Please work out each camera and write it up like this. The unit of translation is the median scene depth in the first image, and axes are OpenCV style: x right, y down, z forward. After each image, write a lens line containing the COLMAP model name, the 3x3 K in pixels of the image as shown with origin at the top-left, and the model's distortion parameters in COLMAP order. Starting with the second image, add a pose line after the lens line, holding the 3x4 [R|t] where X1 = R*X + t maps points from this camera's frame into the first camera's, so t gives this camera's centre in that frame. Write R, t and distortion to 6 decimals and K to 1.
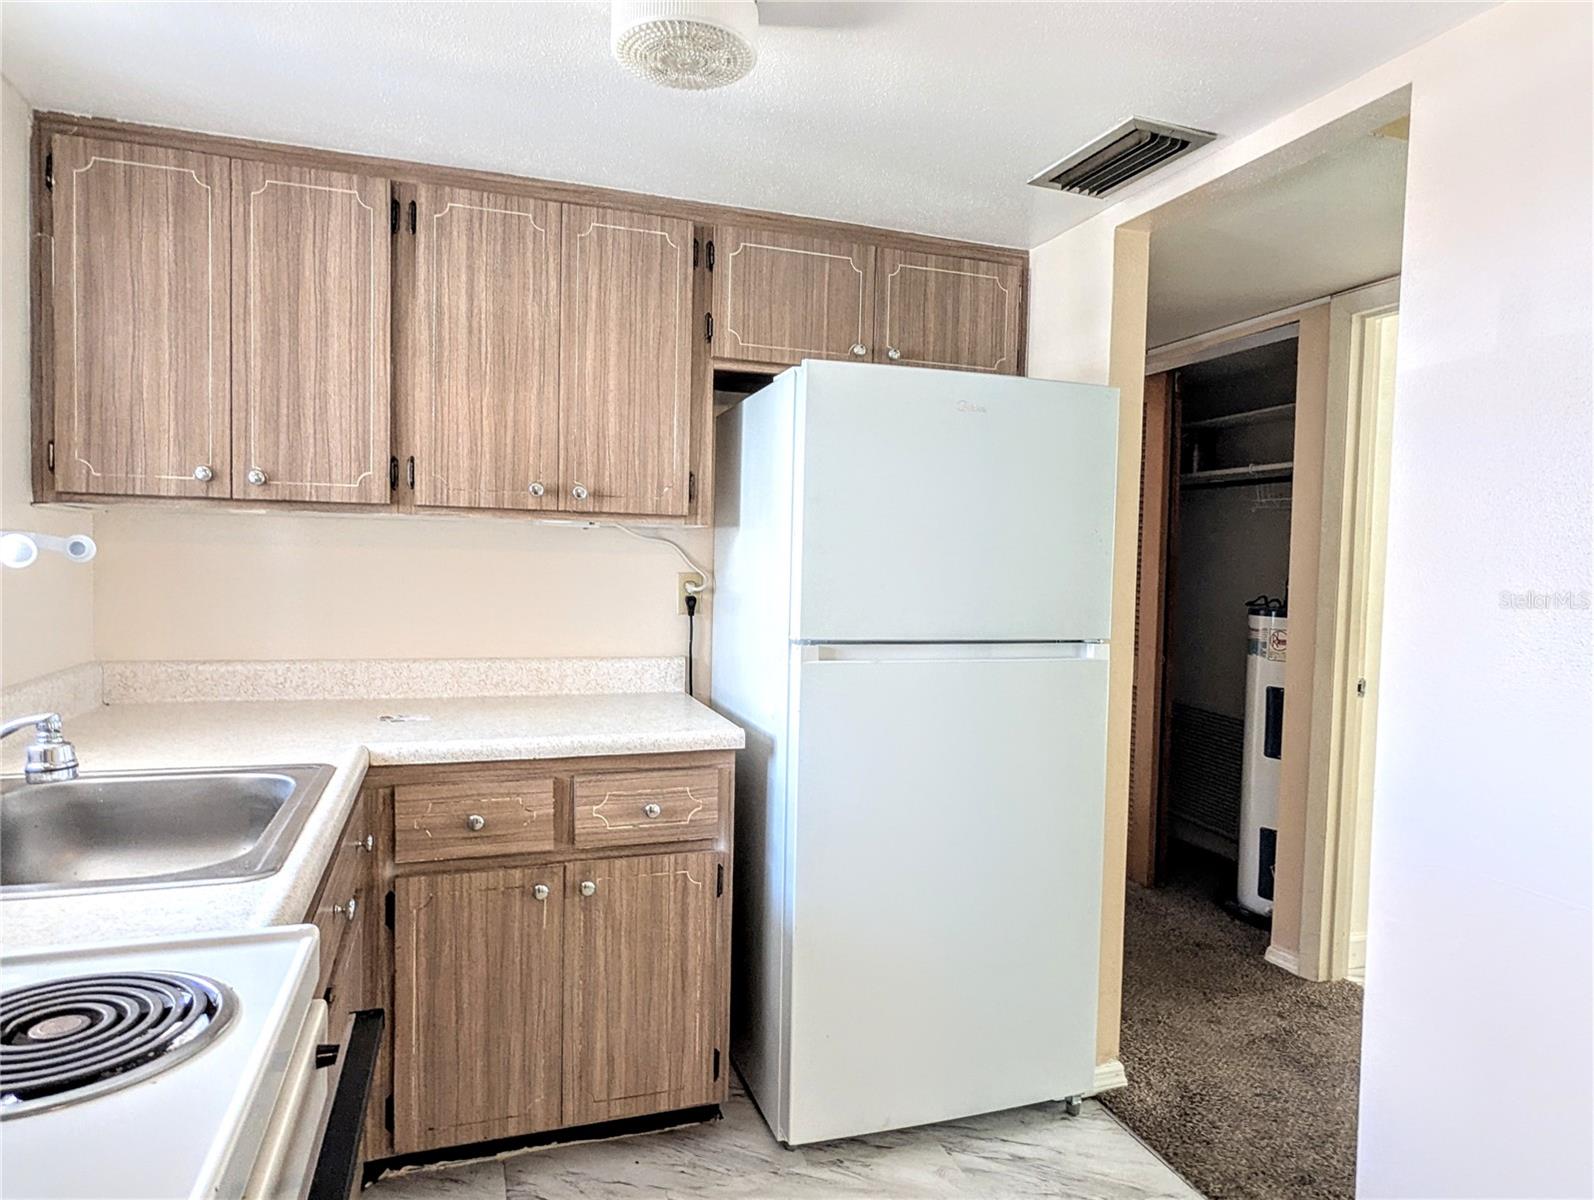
lens RADIAL K [[960.5, 0, 803.6], [0, 960.5, 603.1], [0, 0, 1]] dist [0.003953, -0.001844]
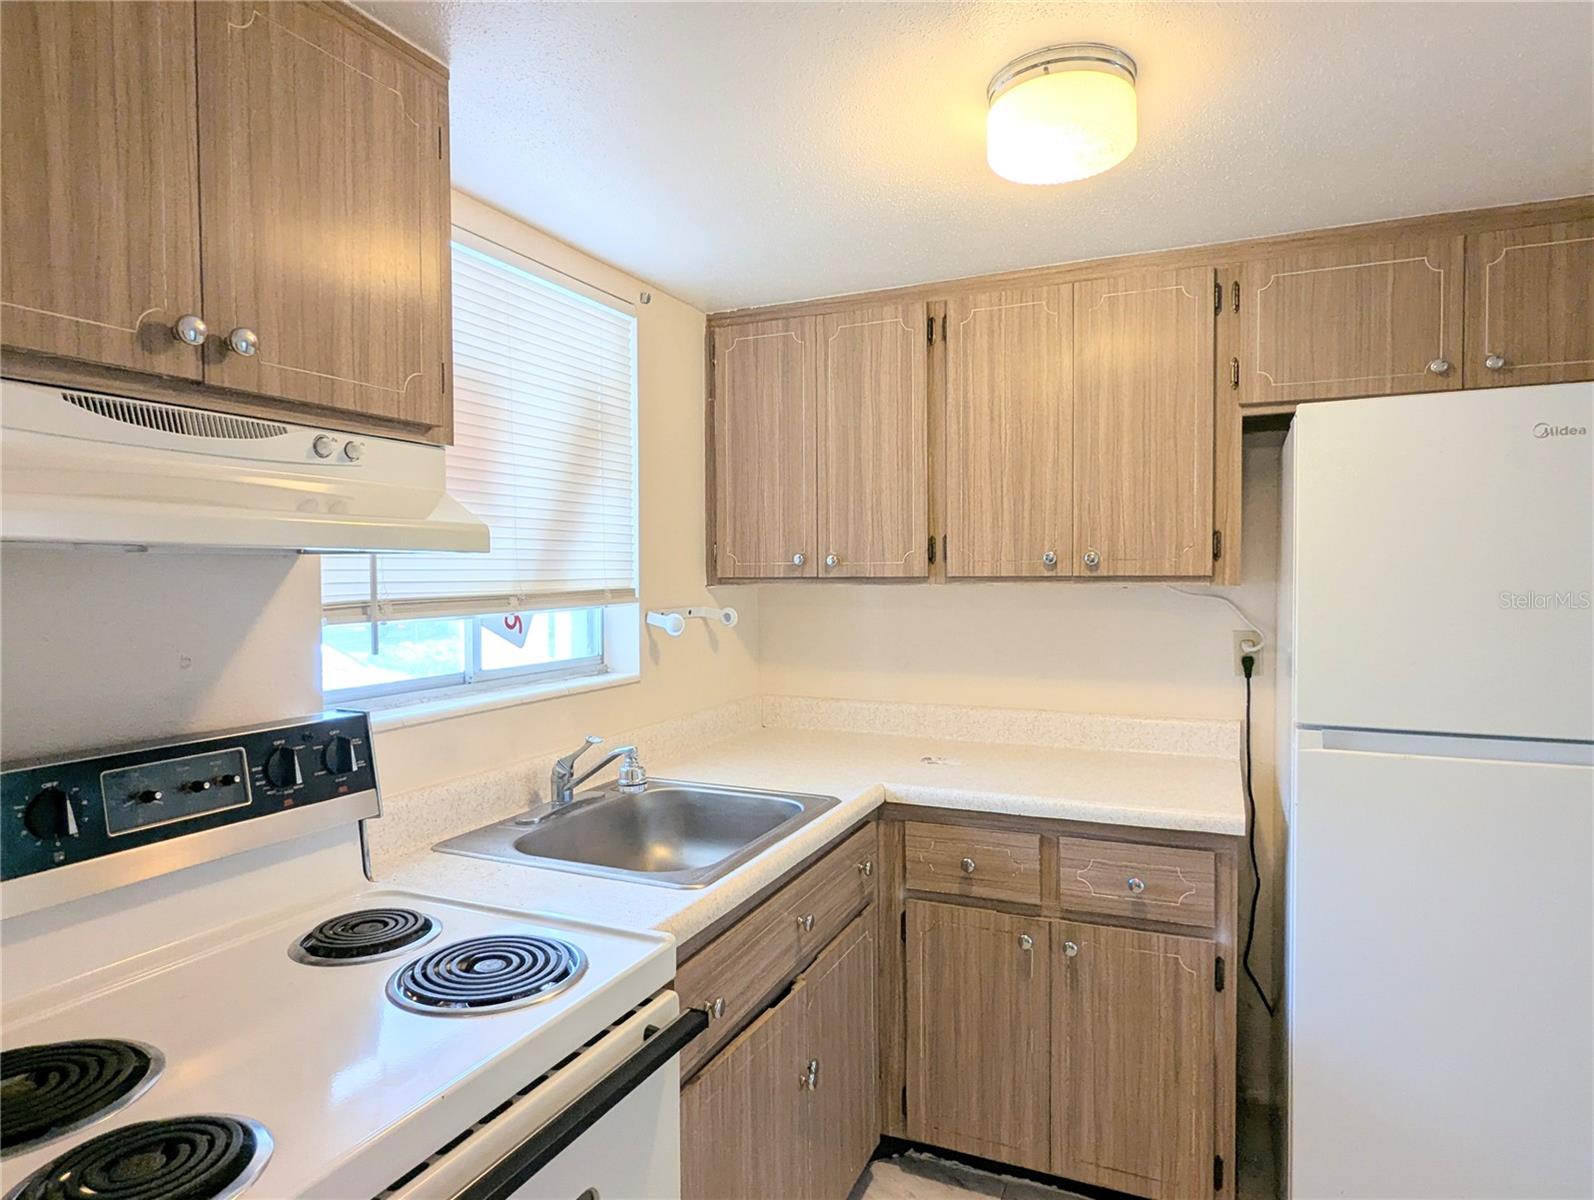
lens RADIAL K [[960.5, 0, 813.5], [0, 960.5, 601.3], [0, 0, 1]] dist [0.003953, -0.001844]
pose [[0.736054, -0.003768, -0.676912, 0.263333], [-0.008018, 0.999866, -0.014284, -0.056659], [0.676875, 0.015941, 0.735925, 0.048649]]
